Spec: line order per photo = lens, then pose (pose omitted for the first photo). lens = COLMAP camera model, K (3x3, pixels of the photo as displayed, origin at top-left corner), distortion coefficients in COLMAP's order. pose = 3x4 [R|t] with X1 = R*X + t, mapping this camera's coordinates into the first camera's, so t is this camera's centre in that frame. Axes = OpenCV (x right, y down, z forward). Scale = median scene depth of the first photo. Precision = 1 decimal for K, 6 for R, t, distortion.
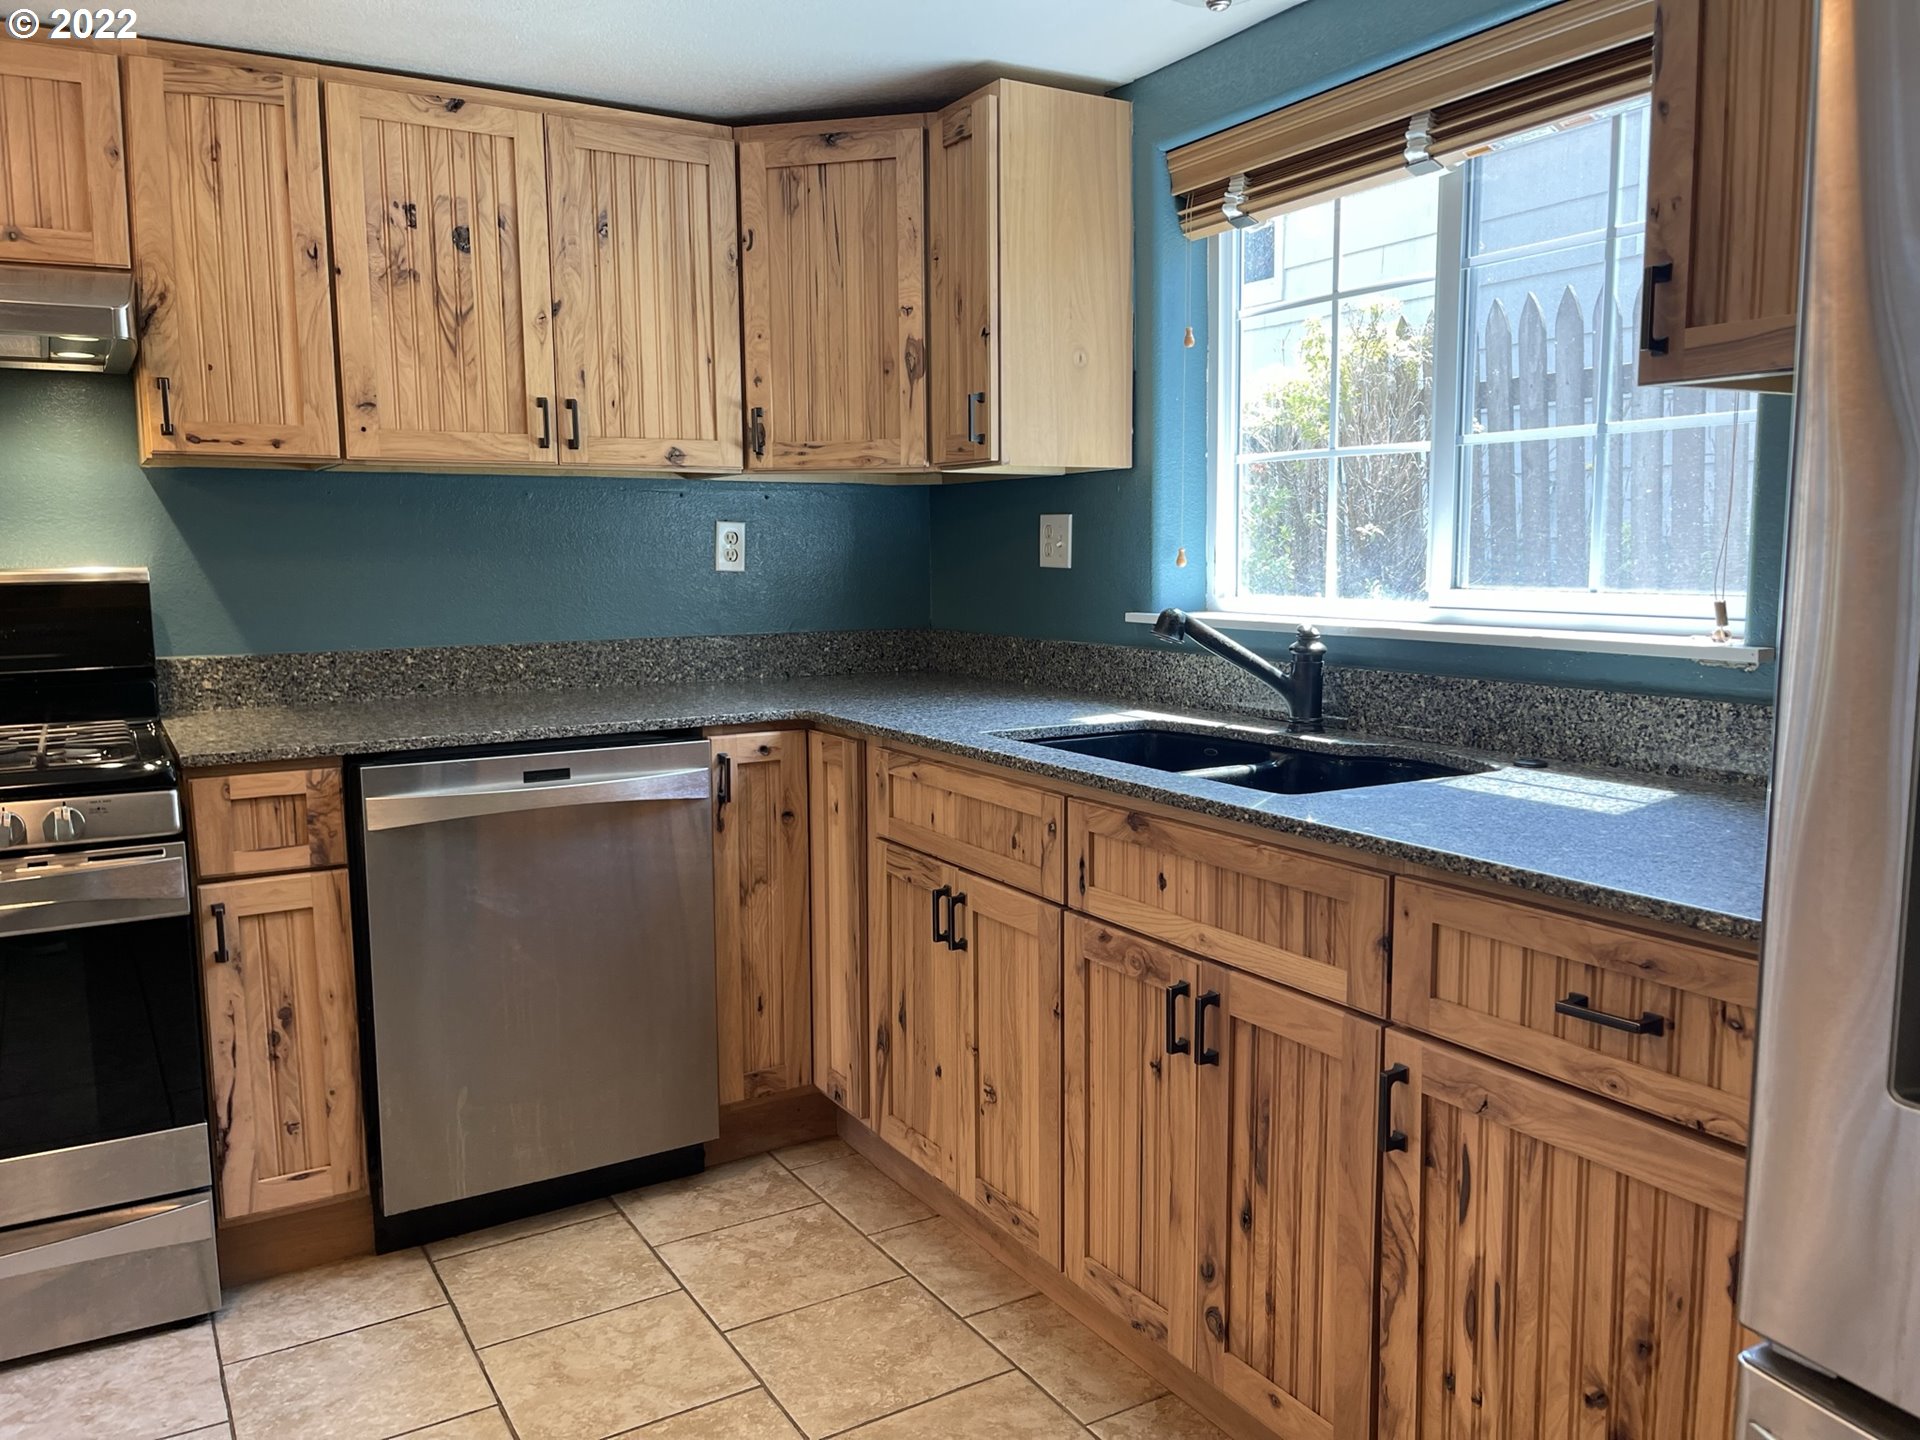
lens RADIAL K [[1445.8, 0, 981.7], [0, 1445.8, 730.8], [0, 0, 1]] dist [0.051040, -0.075269]
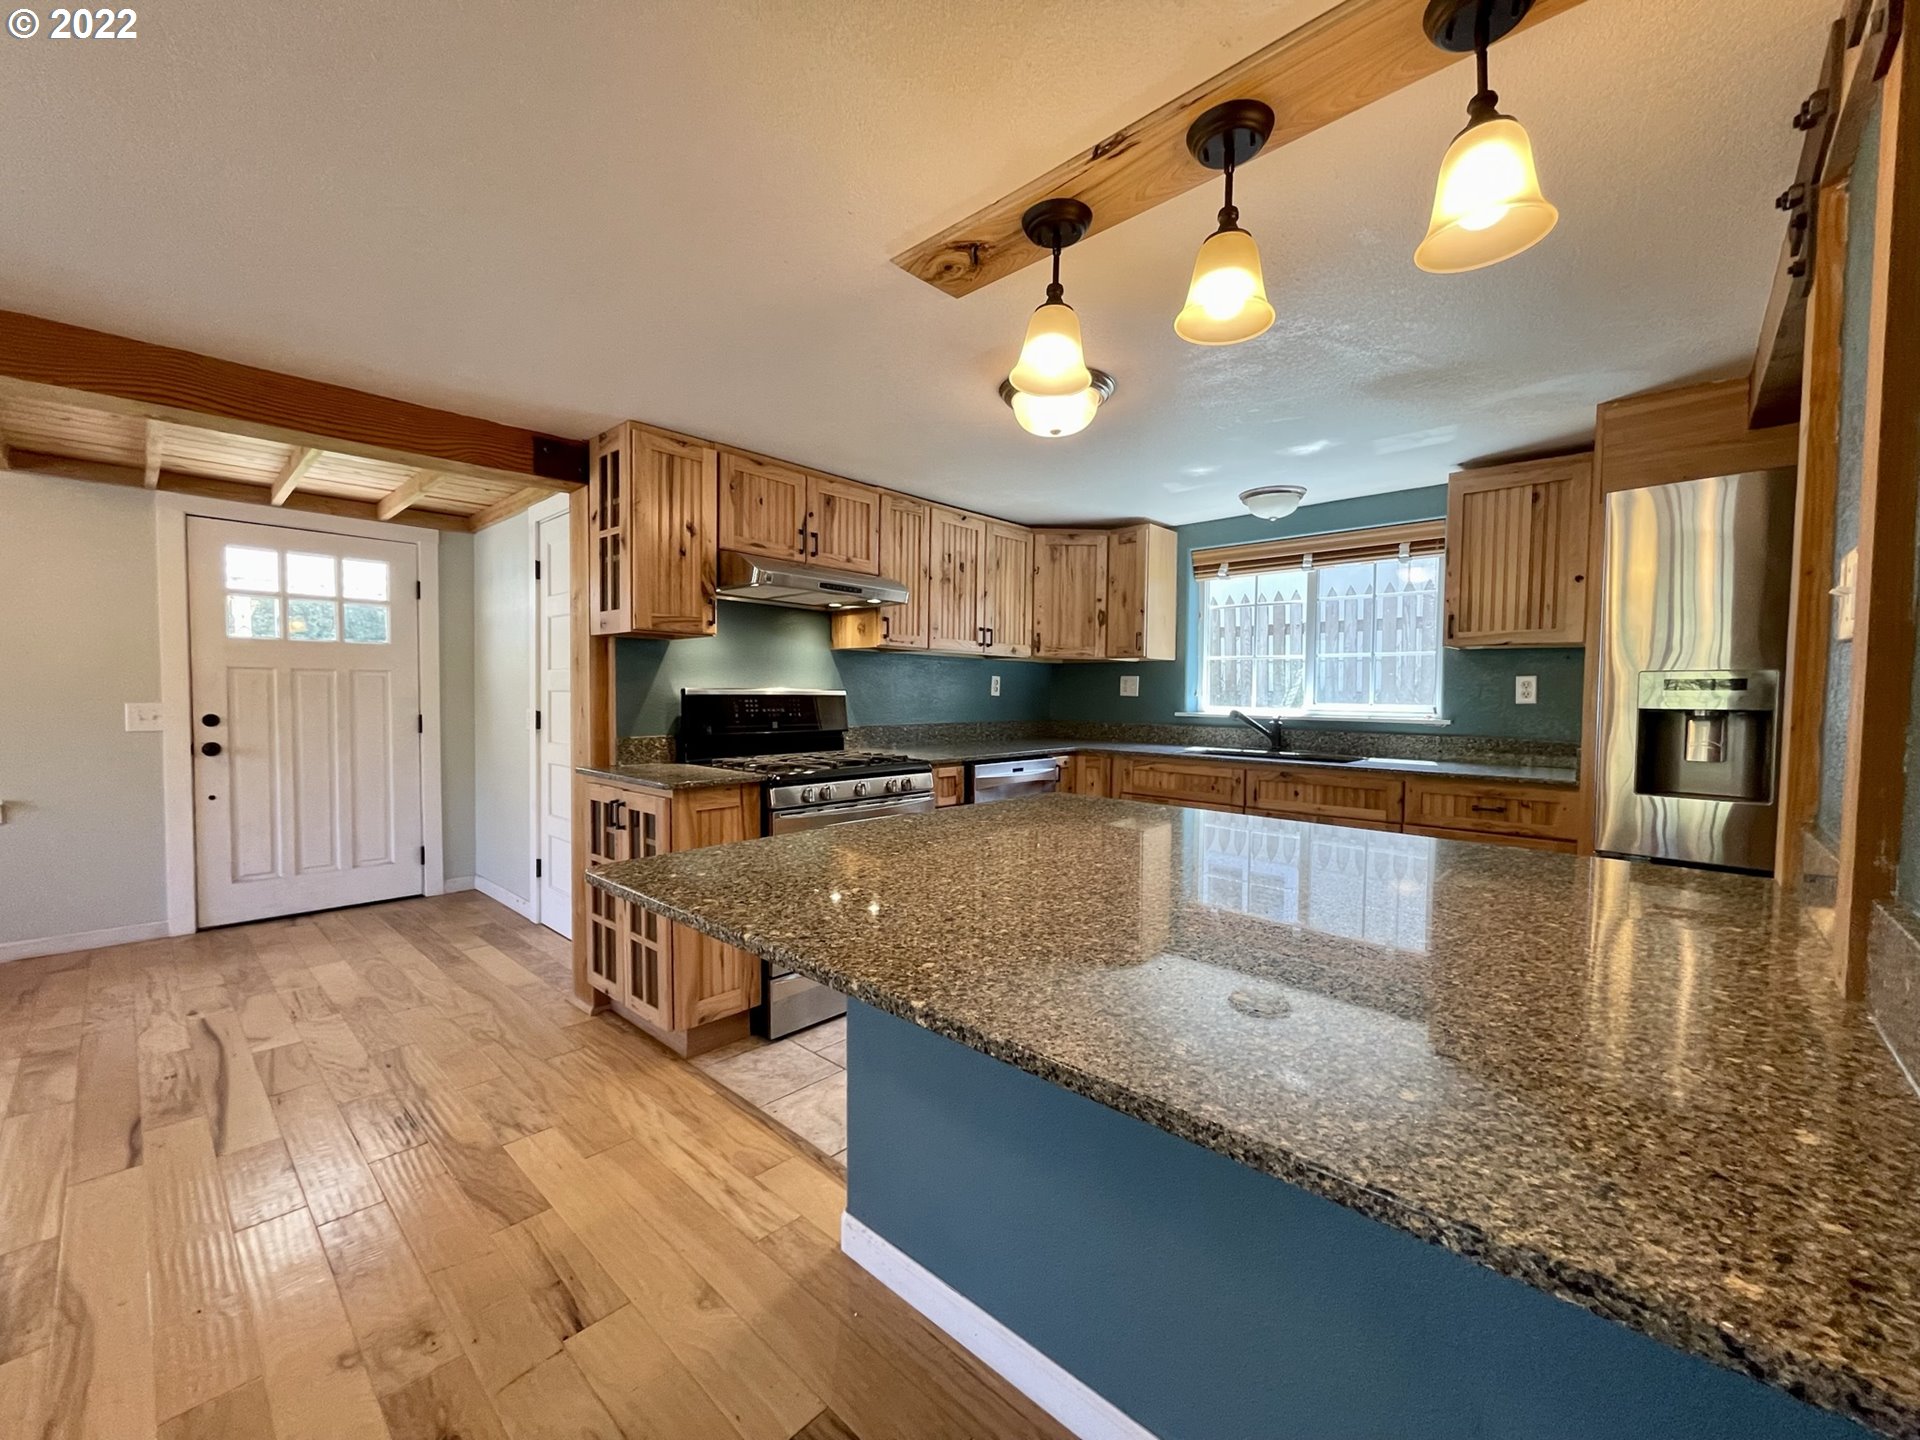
lens RADIAL K [[770.9, 0, 967.9], [0, 770.9, 720.1], [0, 0, 1]] dist [-0.005579, 0.000834]
pose [[0.960541, 0.007778, 0.278029, -0.844665], [0.017506, 0.995936, -0.088345, 0.066869], [-0.277586, 0.089726, 0.956501, -0.344410]]
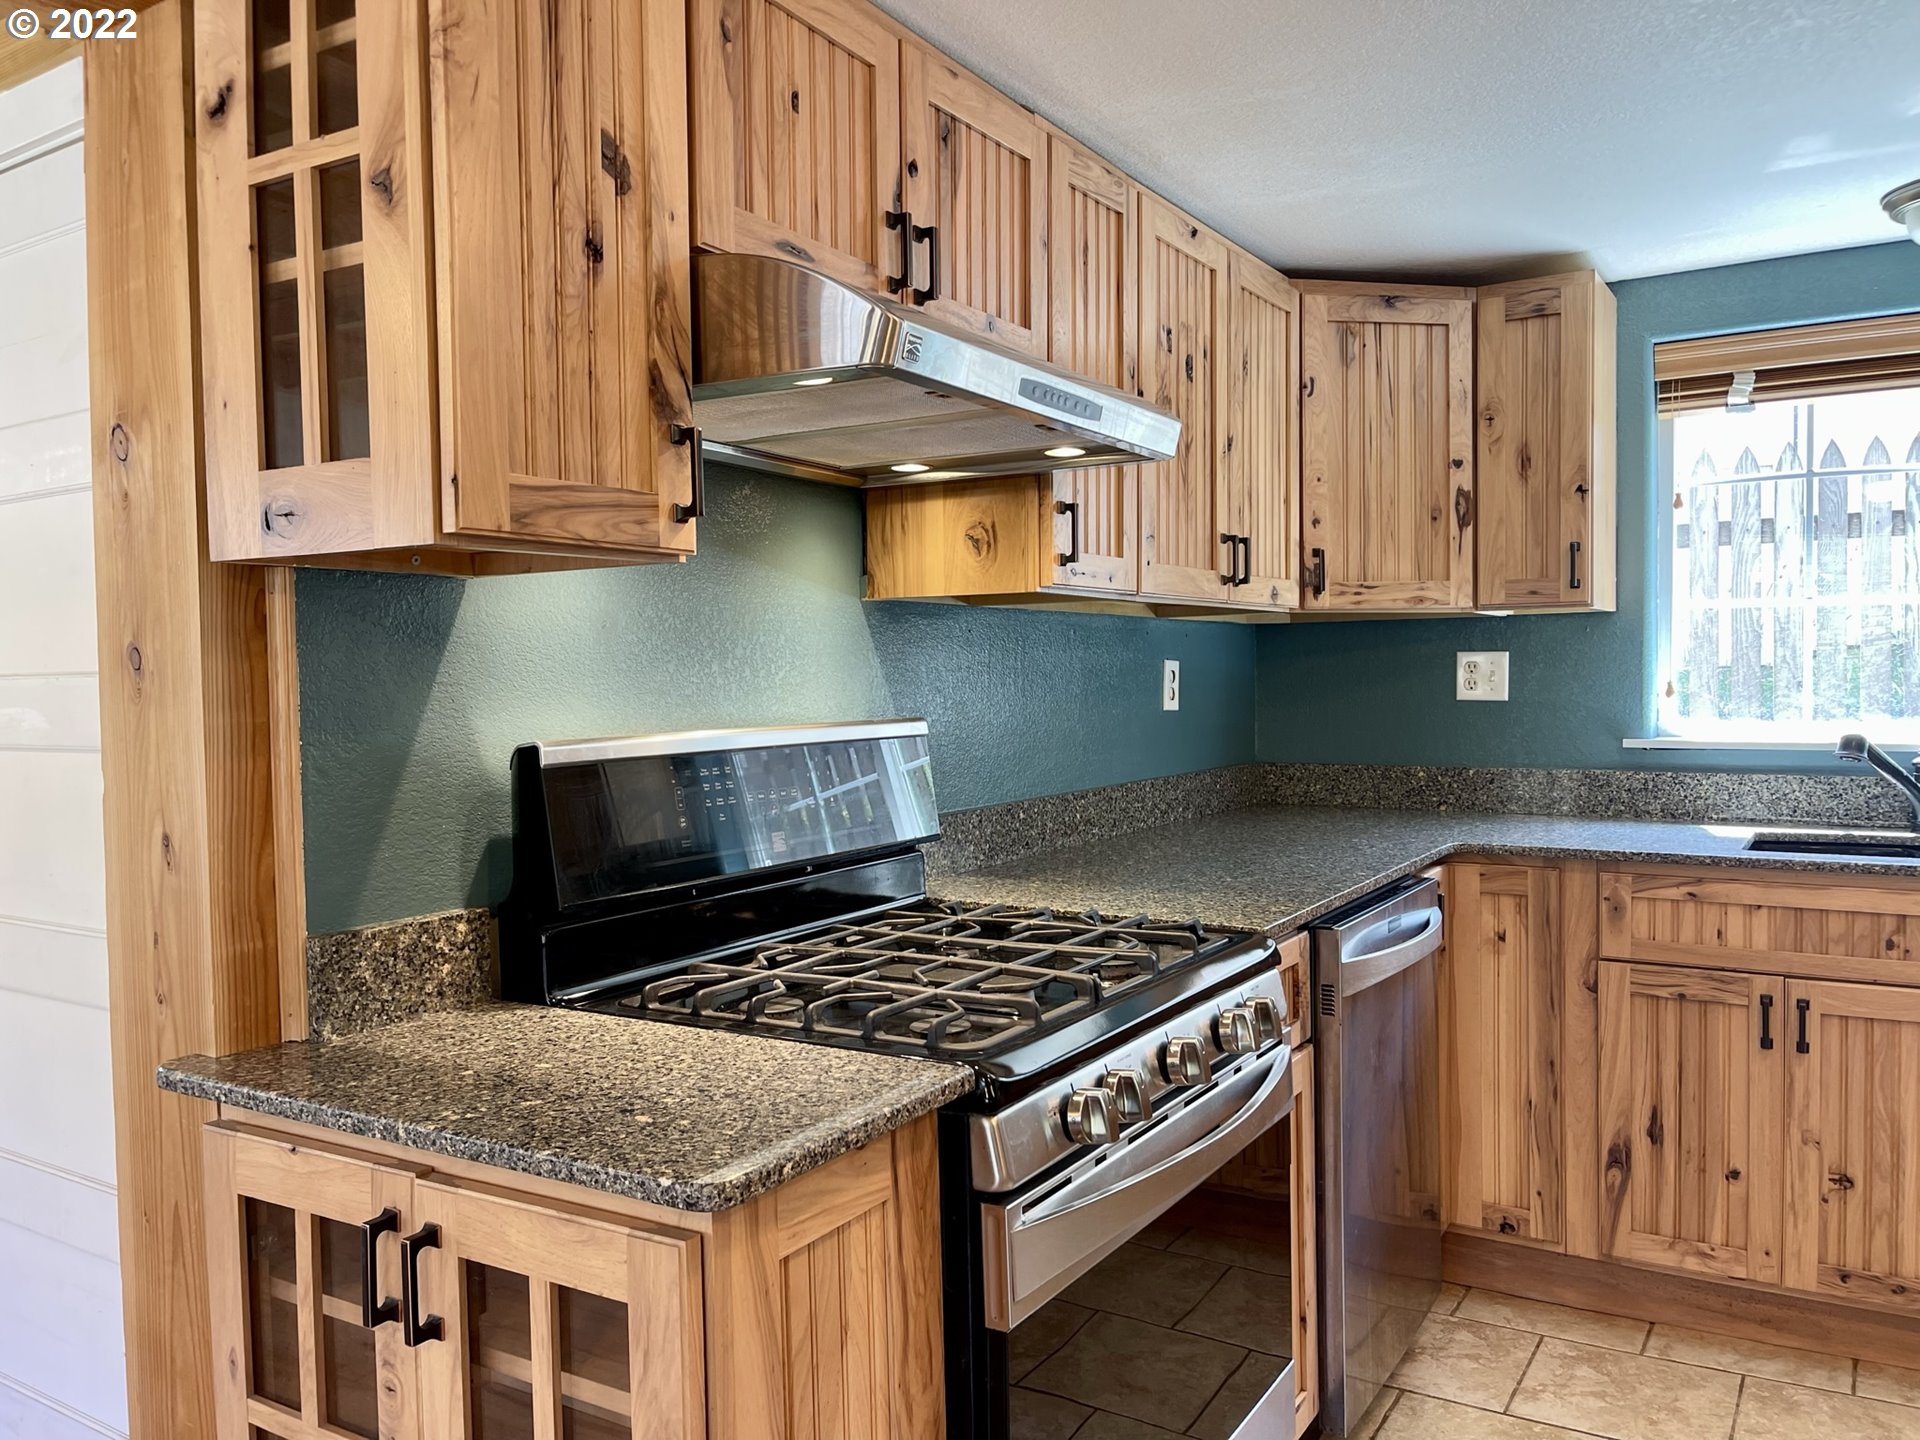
lens RADIAL K [[1445.8, 0, 959.6], [0, 1445.8, 722.4], [0, 0, 1]] dist [0.051040, -0.075269]
pose [[0.894275, -0.021778, 0.446988, -1.067721], [0.064984, 0.994548, -0.081556, -0.045840], [-0.442775, 0.101981, 0.890814, 0.285153]]
